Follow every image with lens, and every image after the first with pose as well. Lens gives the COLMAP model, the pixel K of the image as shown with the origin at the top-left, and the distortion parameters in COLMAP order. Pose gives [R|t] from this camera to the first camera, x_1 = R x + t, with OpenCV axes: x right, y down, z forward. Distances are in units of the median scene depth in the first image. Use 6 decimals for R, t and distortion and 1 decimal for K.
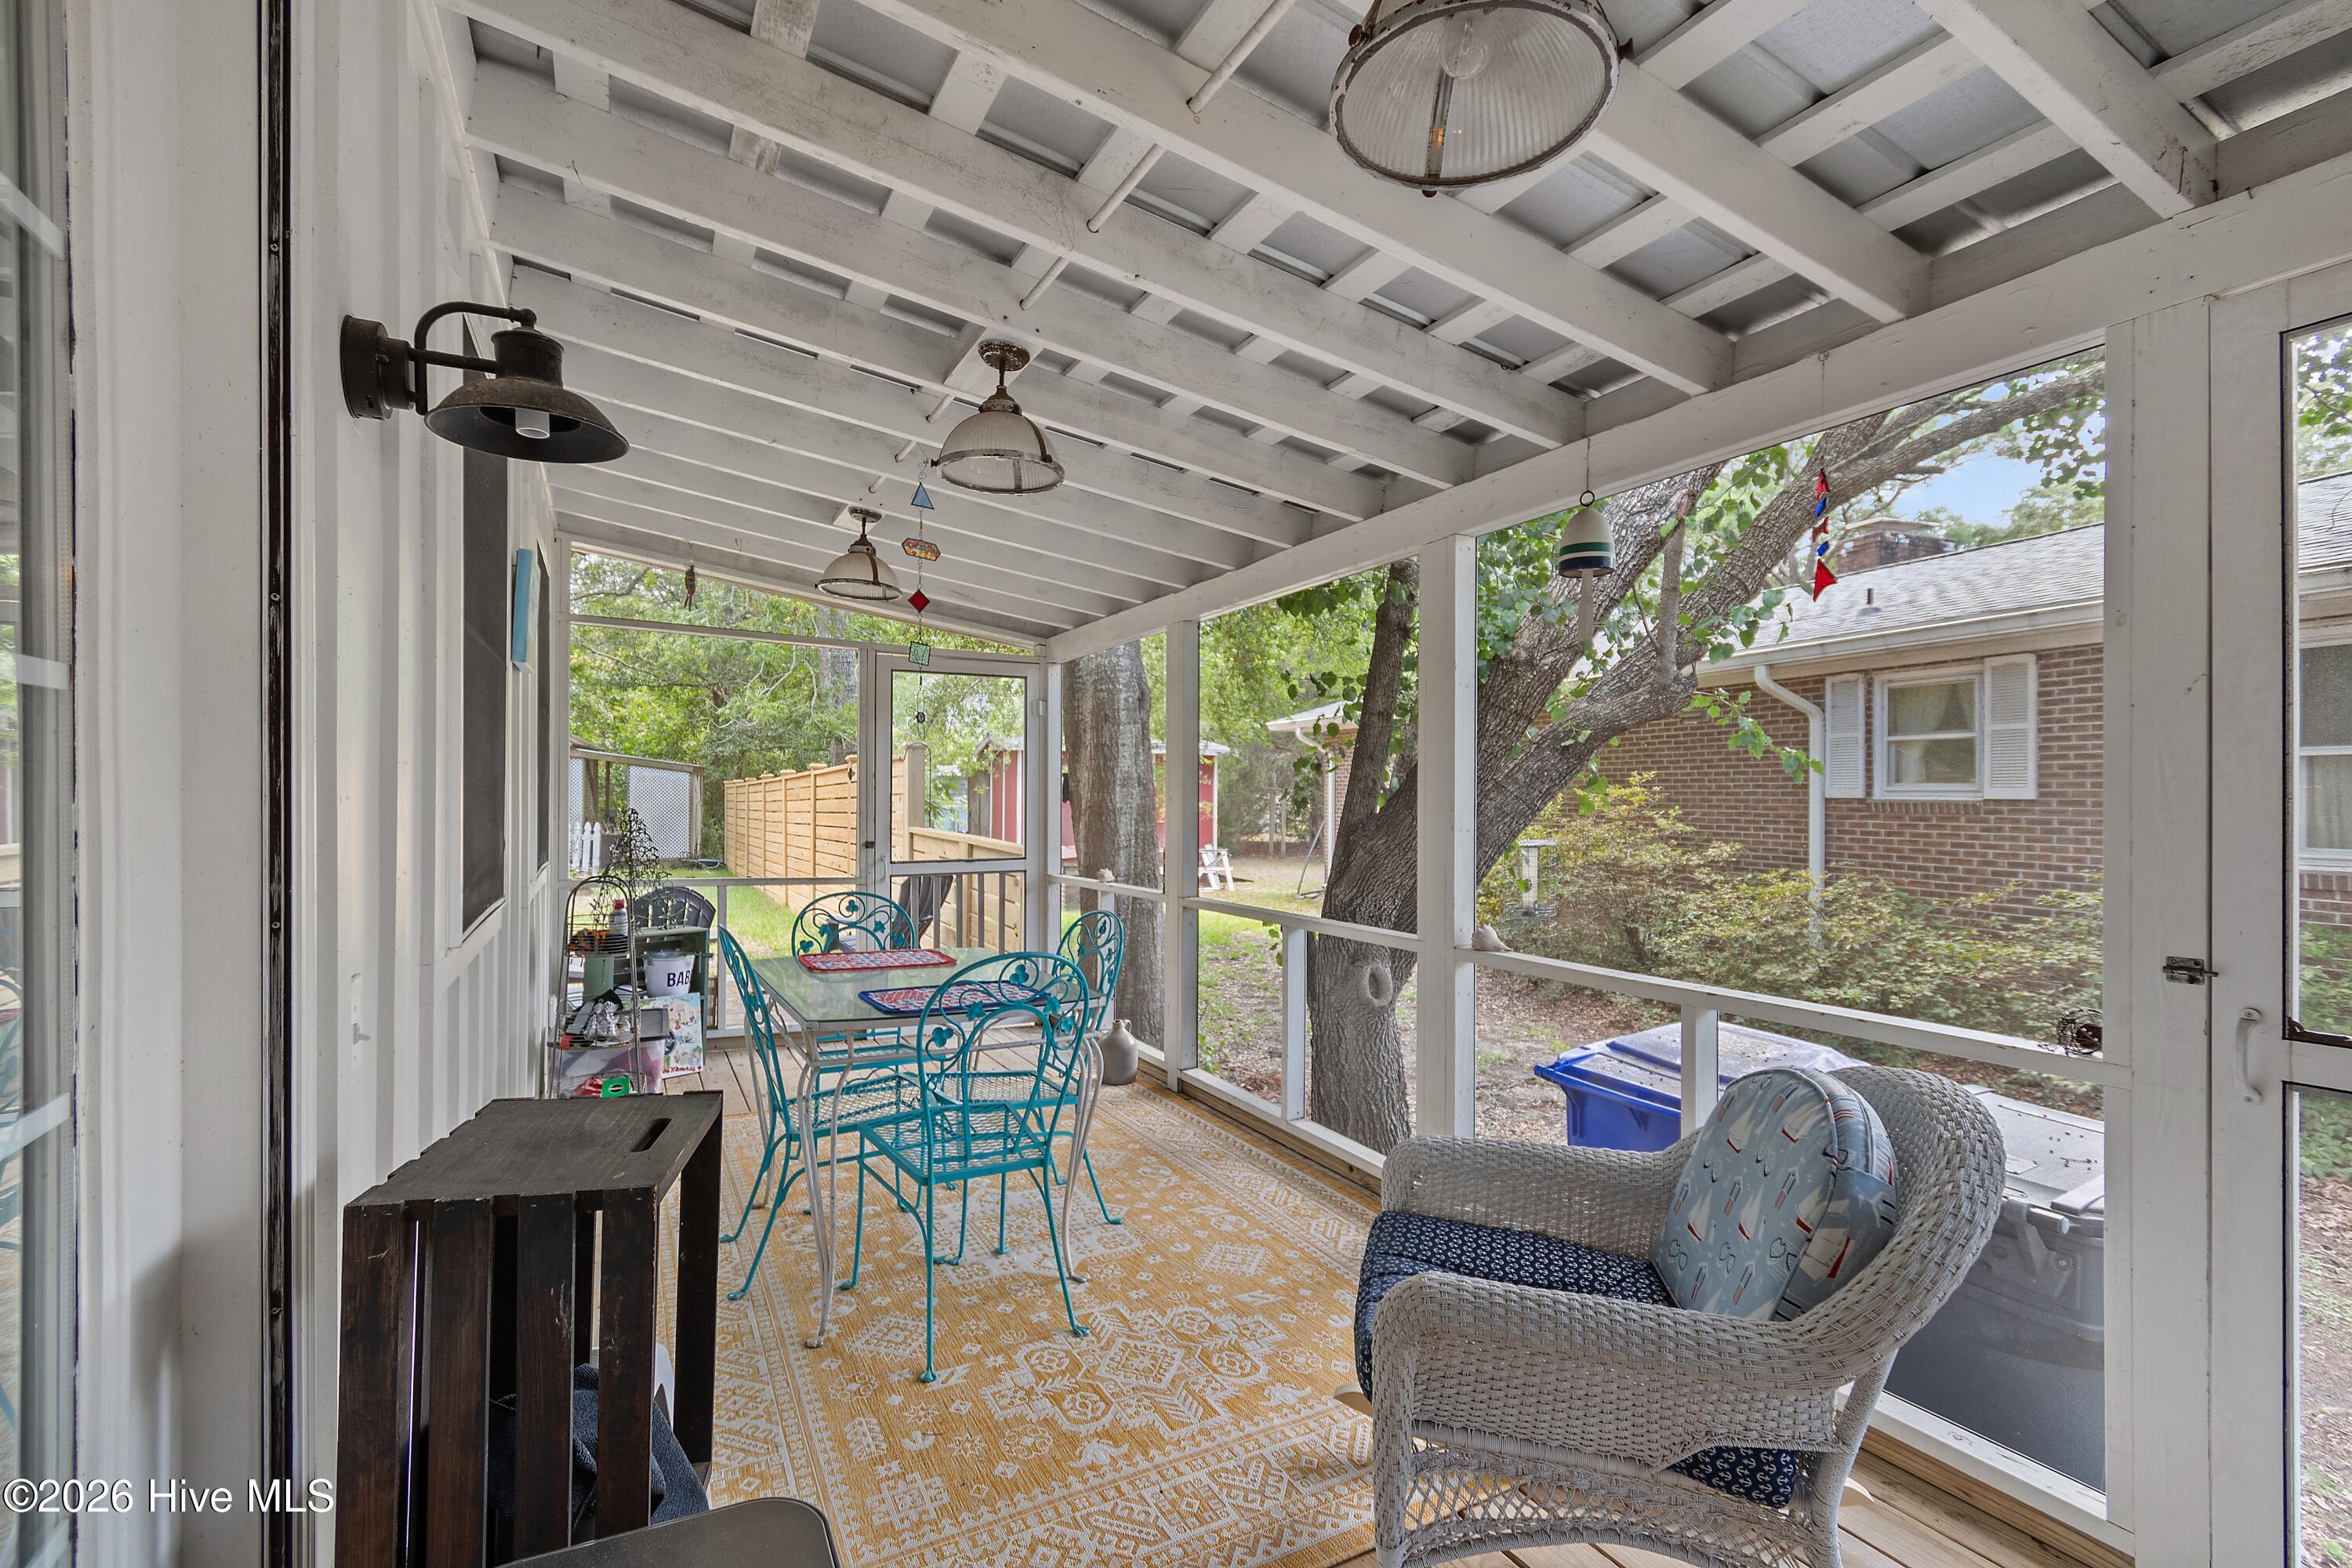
lens RADIAL K [[1049.8, 0, 1176.0], [0, 1049.8, 784.0], [0, 0, 1]] dist [0.001353, -0.000580]
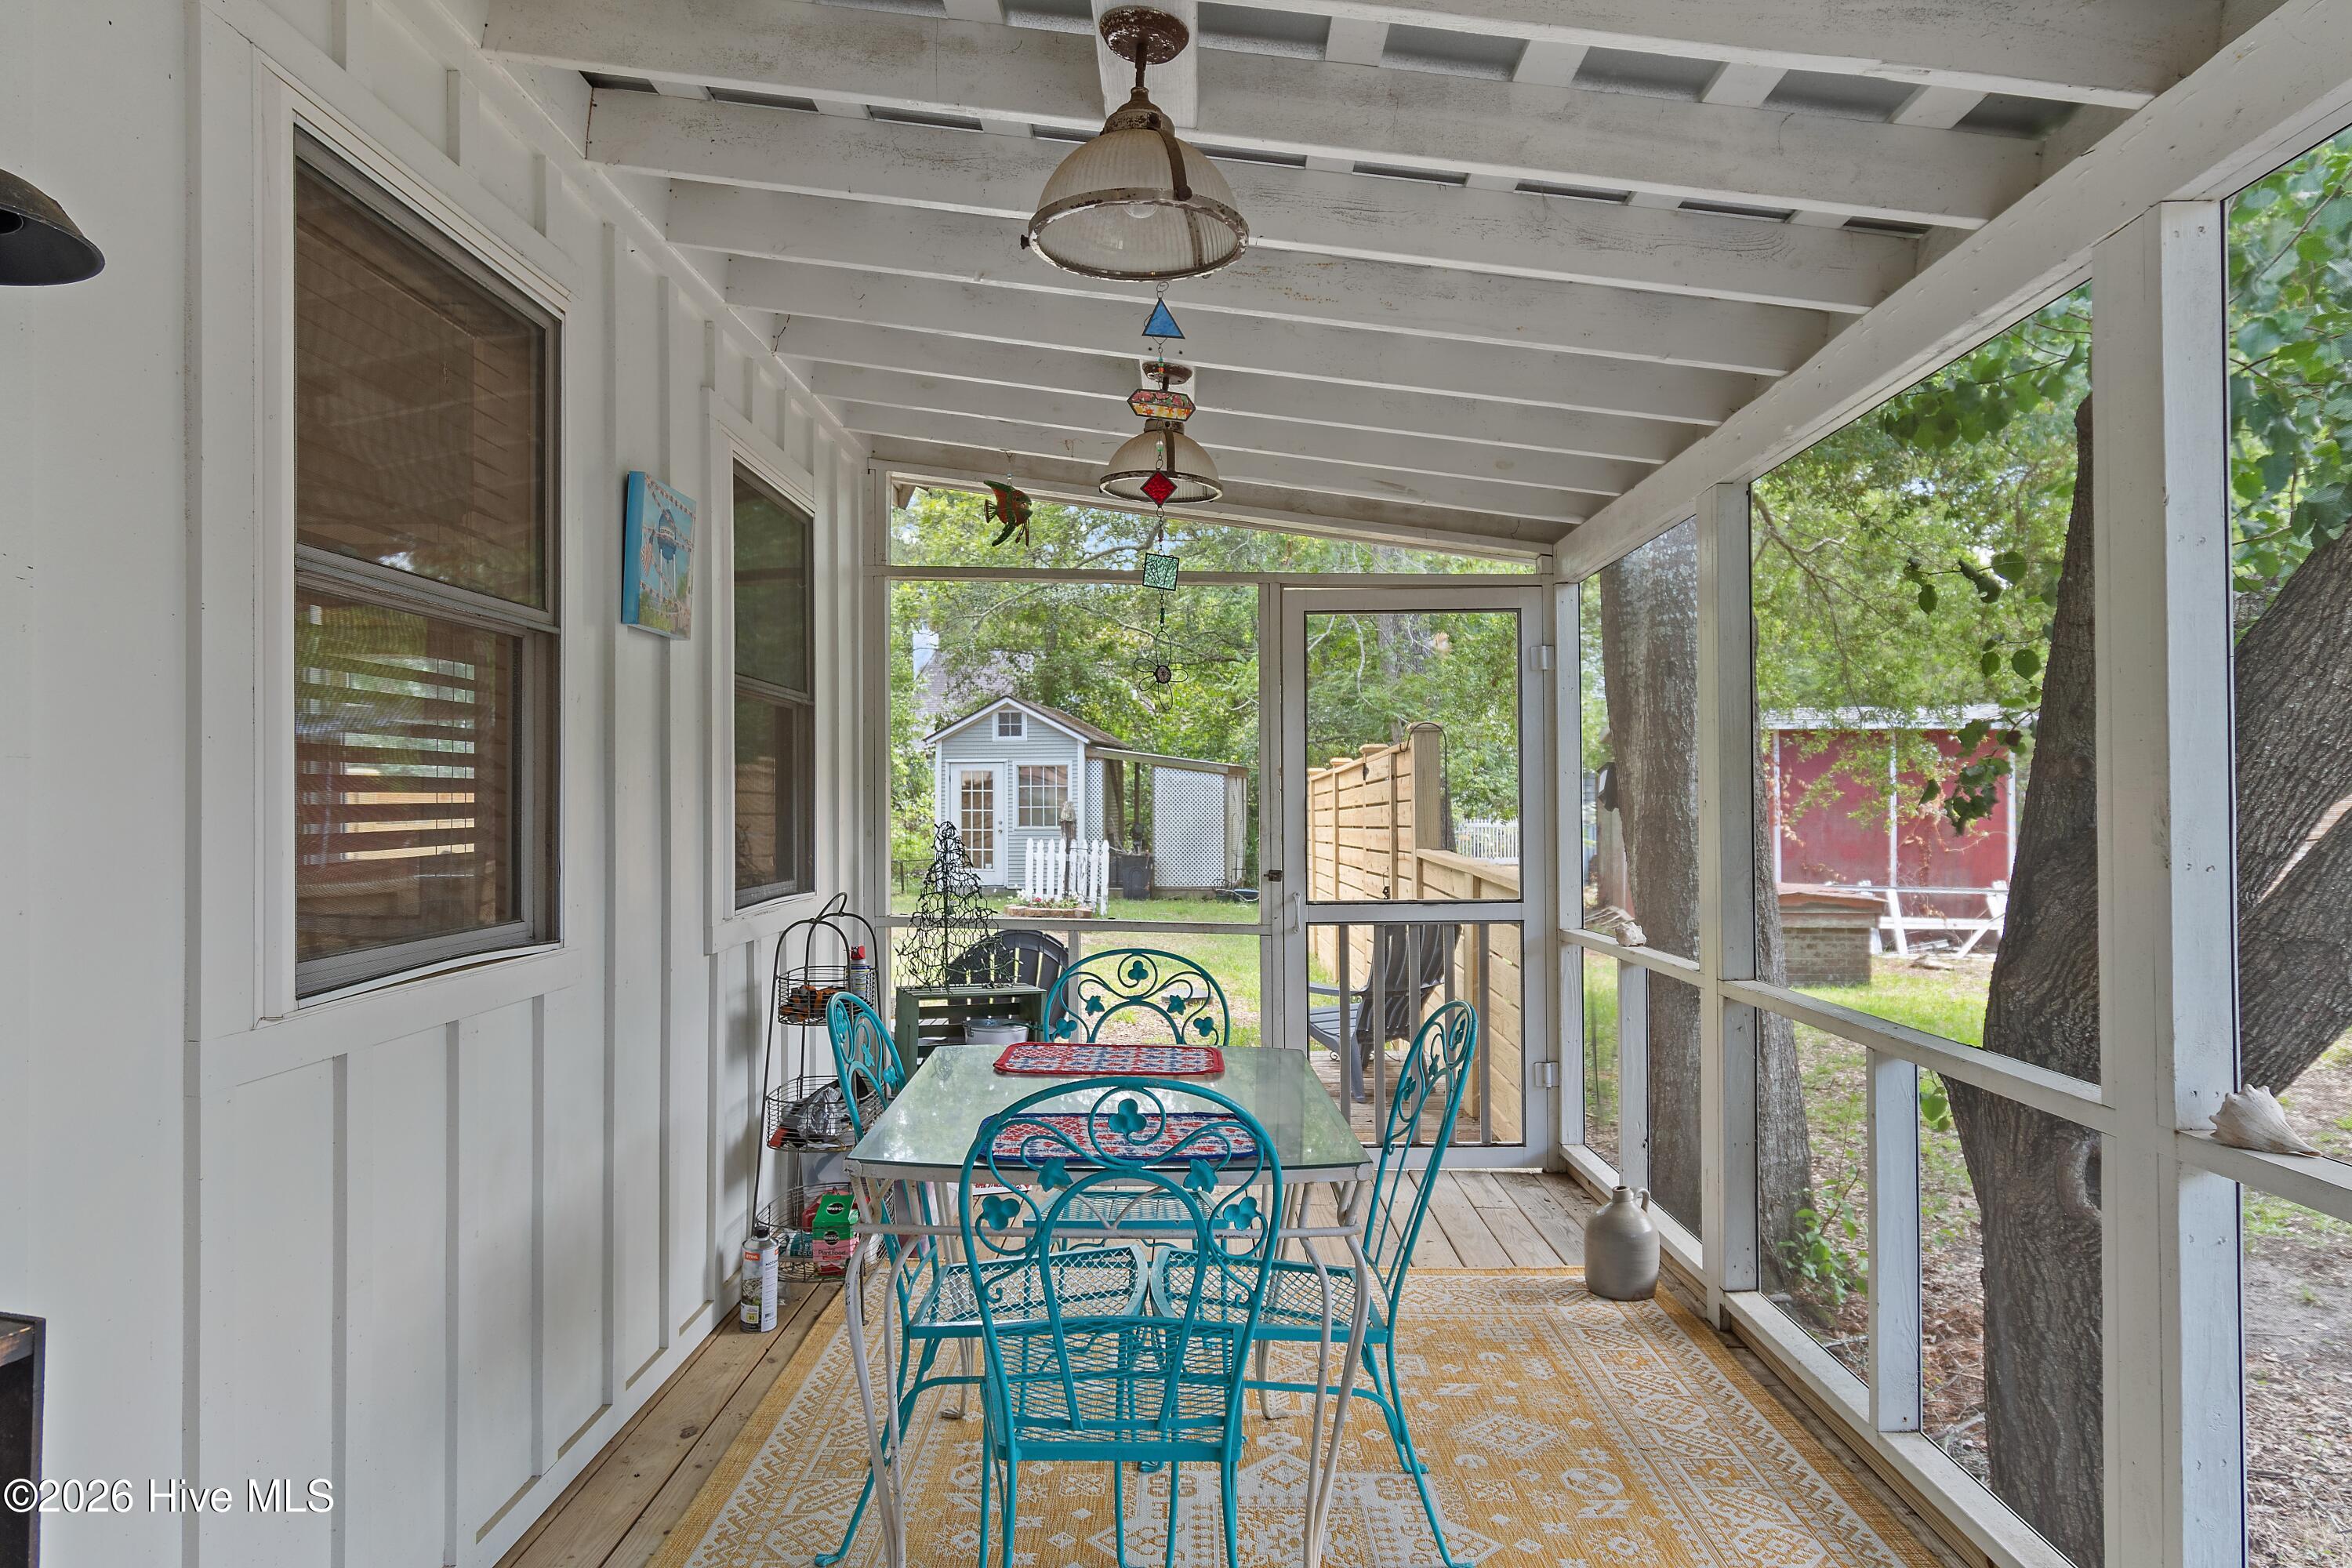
lens RADIAL K [[1499.7, 0, 1174.8], [0, 1499.7, 776.9], [0, 0, 1]] dist [0.000116, -0.001603]
pose [[0.874329, -0.016466, -0.485054, 0.139775], [0.013351, 0.999862, -0.009877, 0.004402], [0.485150, 0.002159, 0.874428, 0.165471]]
